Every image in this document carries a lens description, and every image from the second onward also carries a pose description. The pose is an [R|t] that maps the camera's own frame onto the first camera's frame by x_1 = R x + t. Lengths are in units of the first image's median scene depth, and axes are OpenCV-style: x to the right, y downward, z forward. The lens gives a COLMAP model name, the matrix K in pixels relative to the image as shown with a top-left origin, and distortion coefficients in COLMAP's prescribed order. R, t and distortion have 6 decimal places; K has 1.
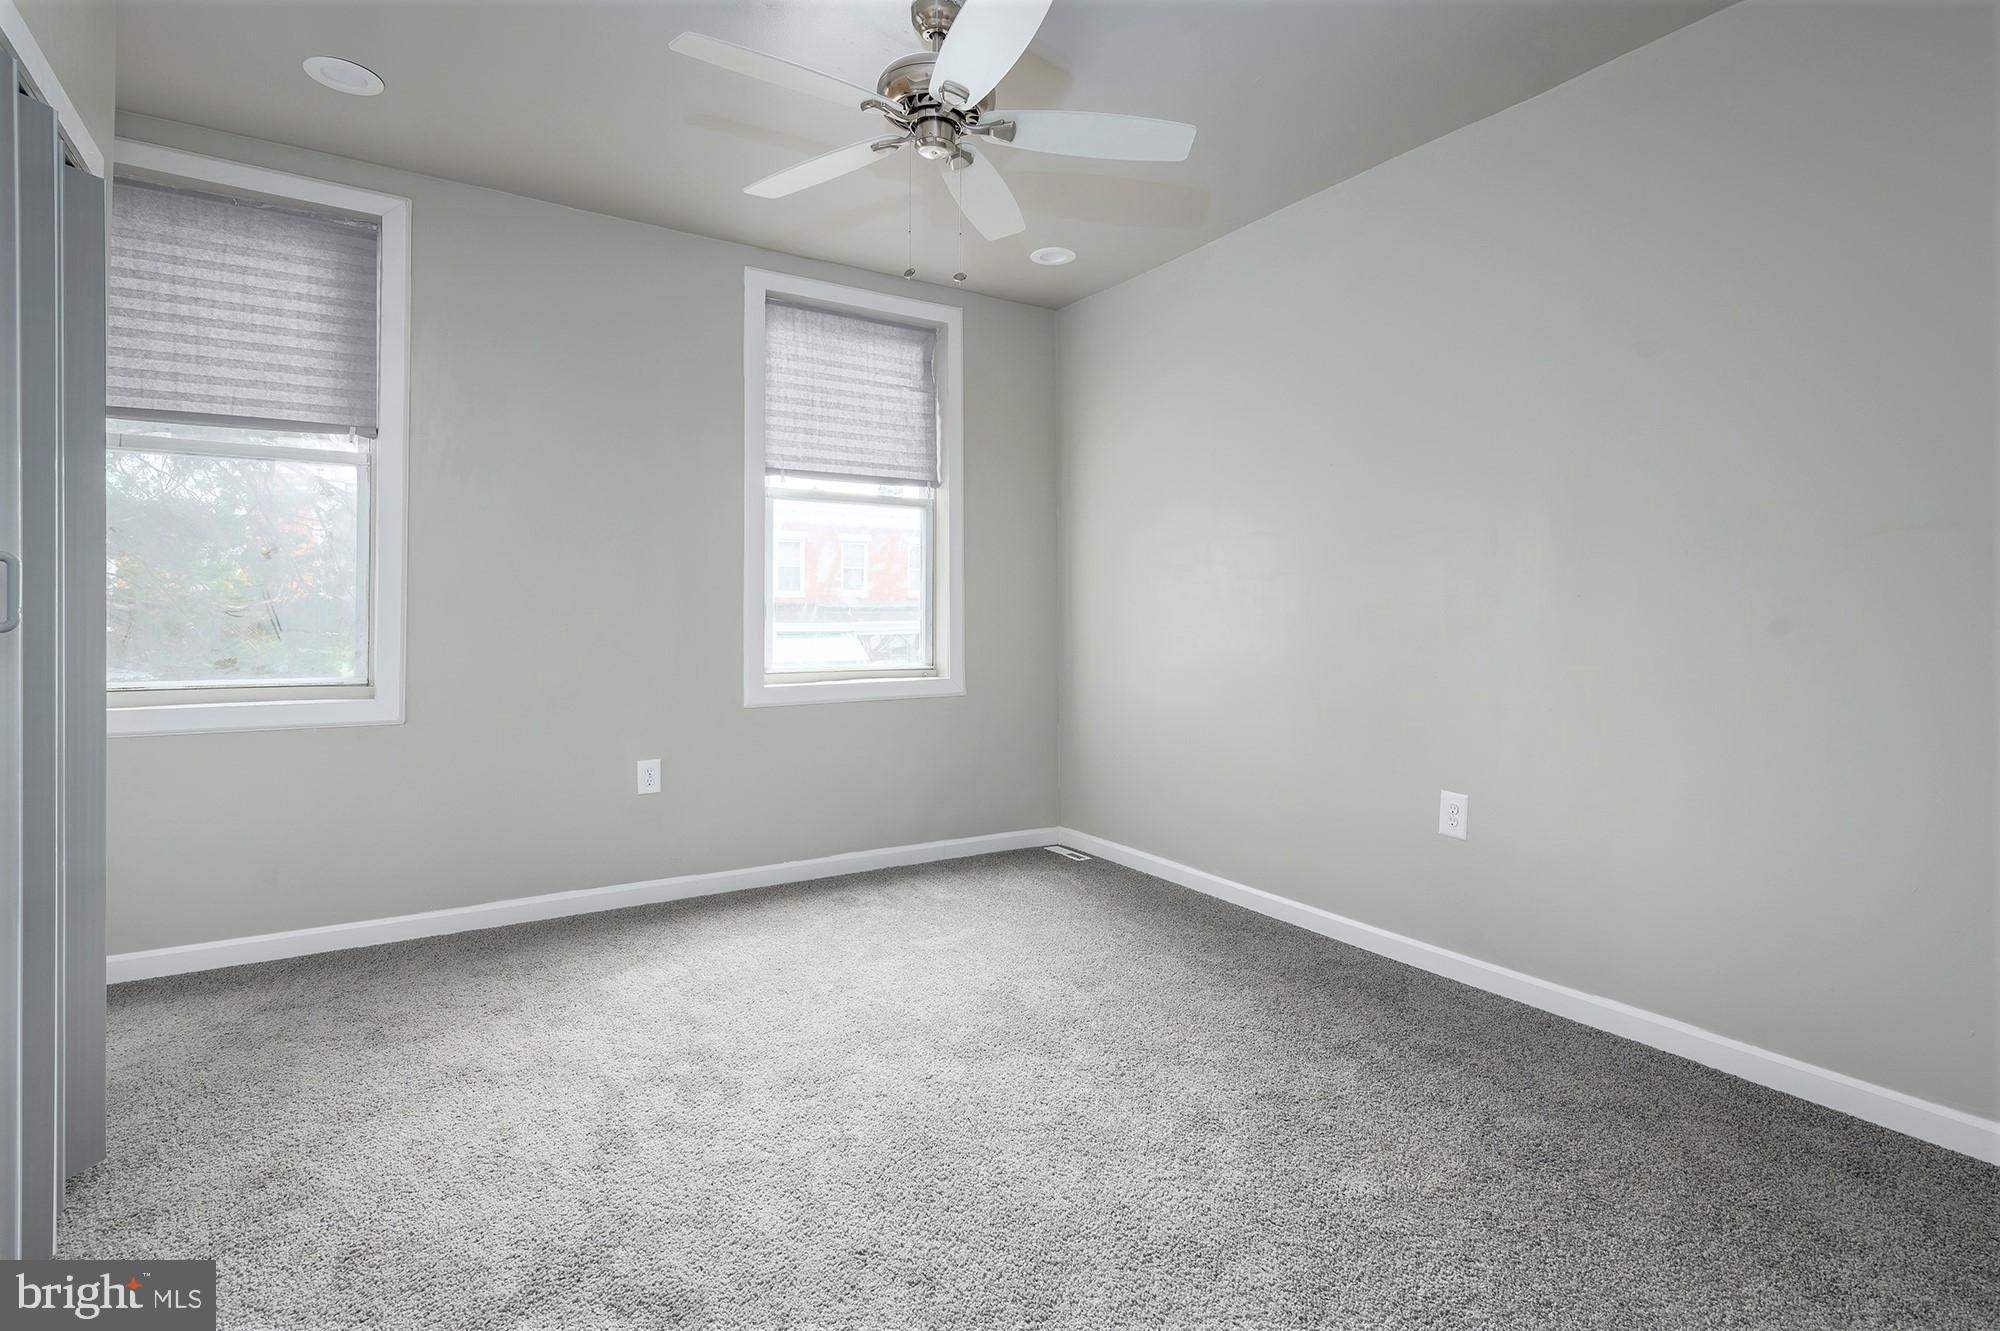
lens RADIAL K [[940.9, 0, 971.5], [0, 940.9, 617.4], [0, 0, 1]] dist [0.009289, -0.002475]
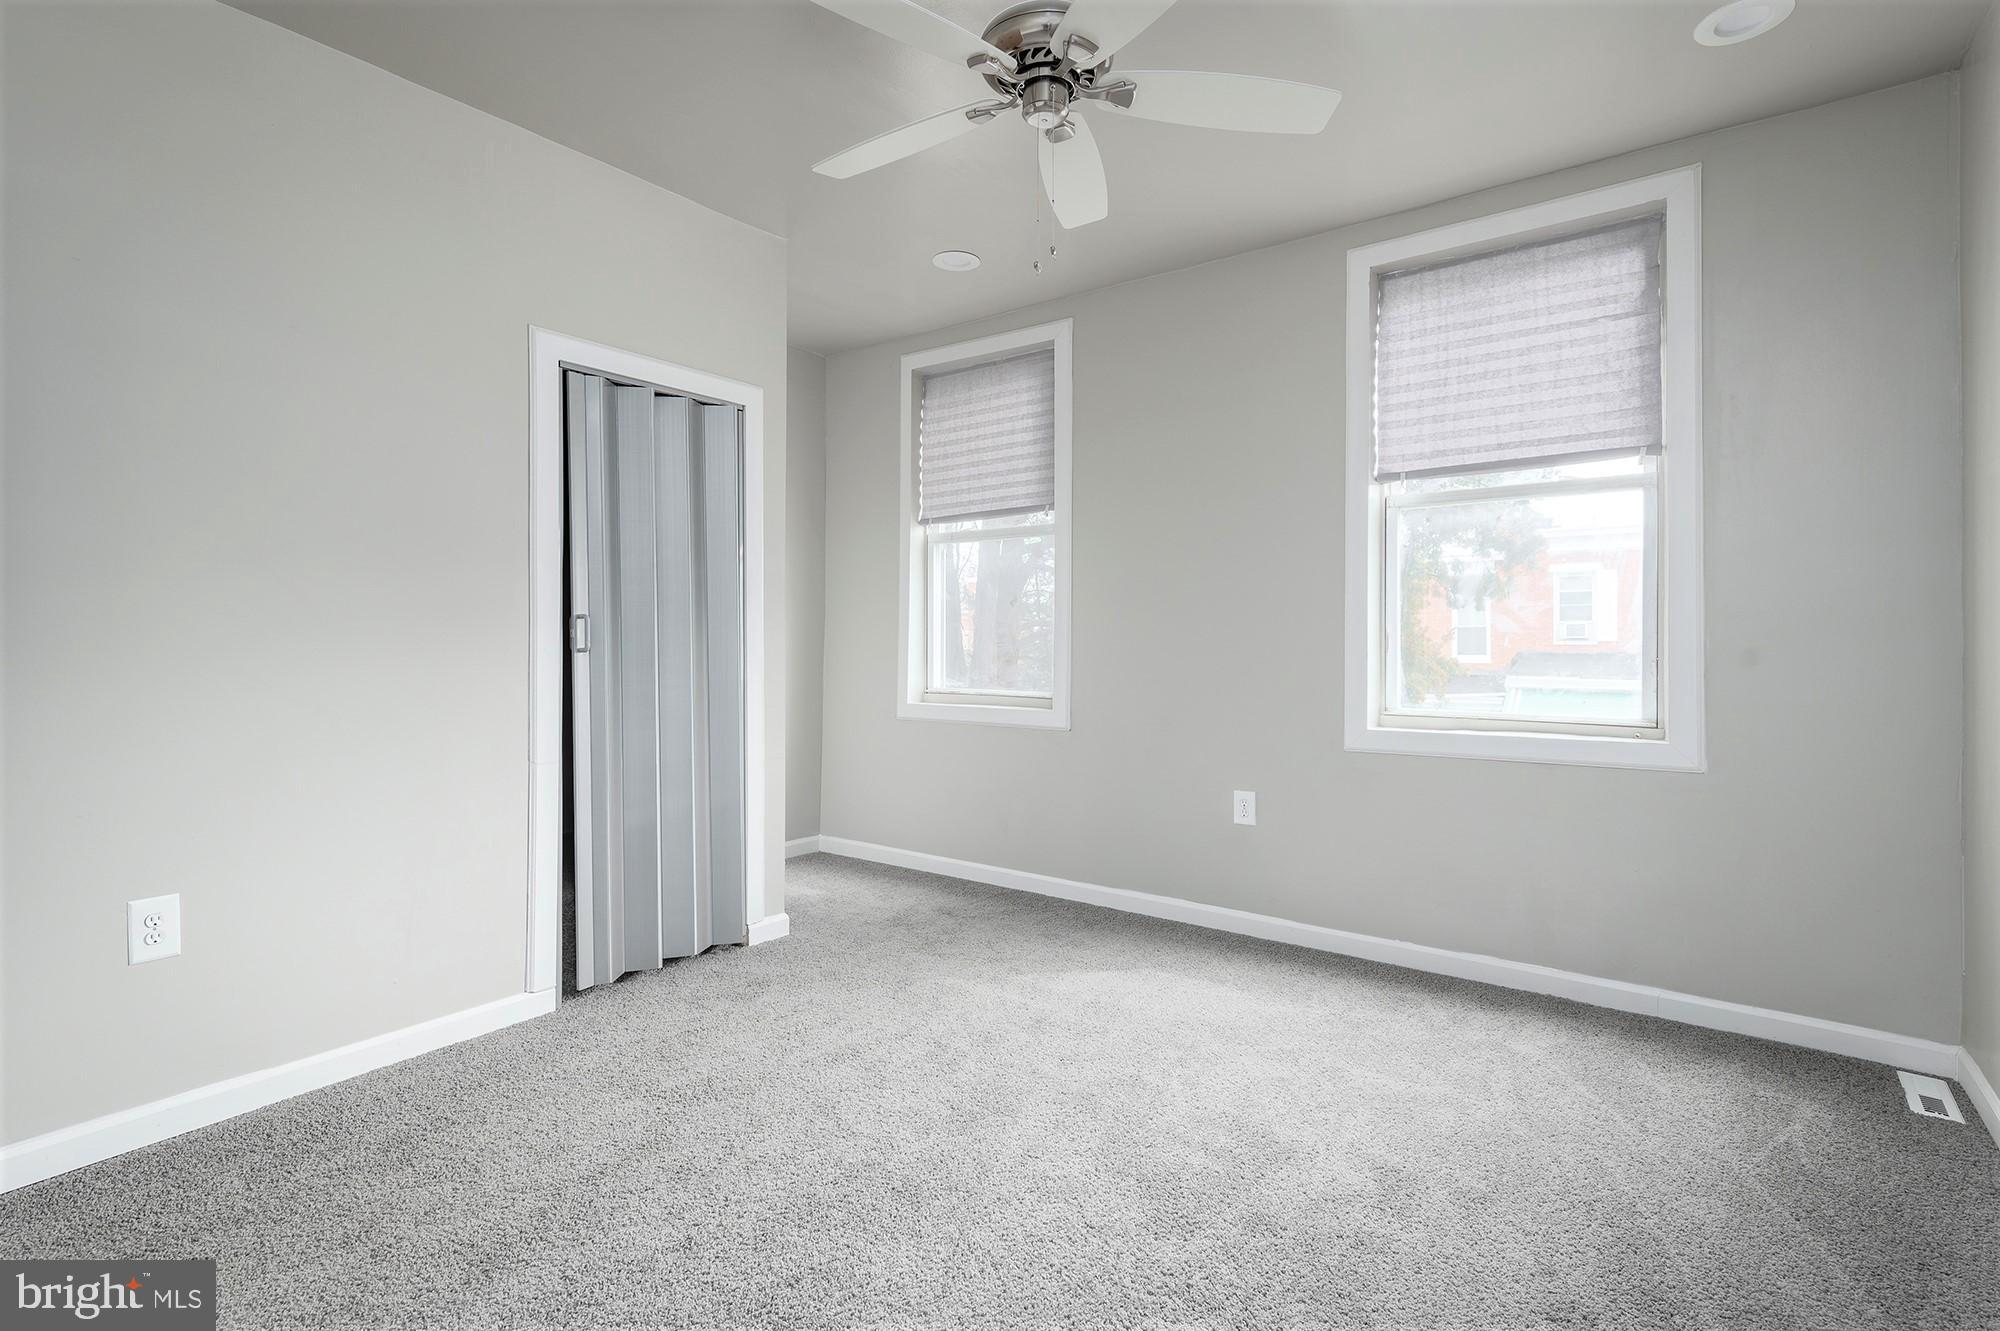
lens RADIAL K [[940.9, 0, 1006.4], [0, 940.9, 651.5], [0, 0, 1]] dist [0.009289, -0.002475]
pose [[0.378852, 0.009466, -0.925409, 0.435223], [0.001921, 0.999937, 0.011015, -0.007533], [0.925455, -0.005950, 0.378810, 0.347336]]
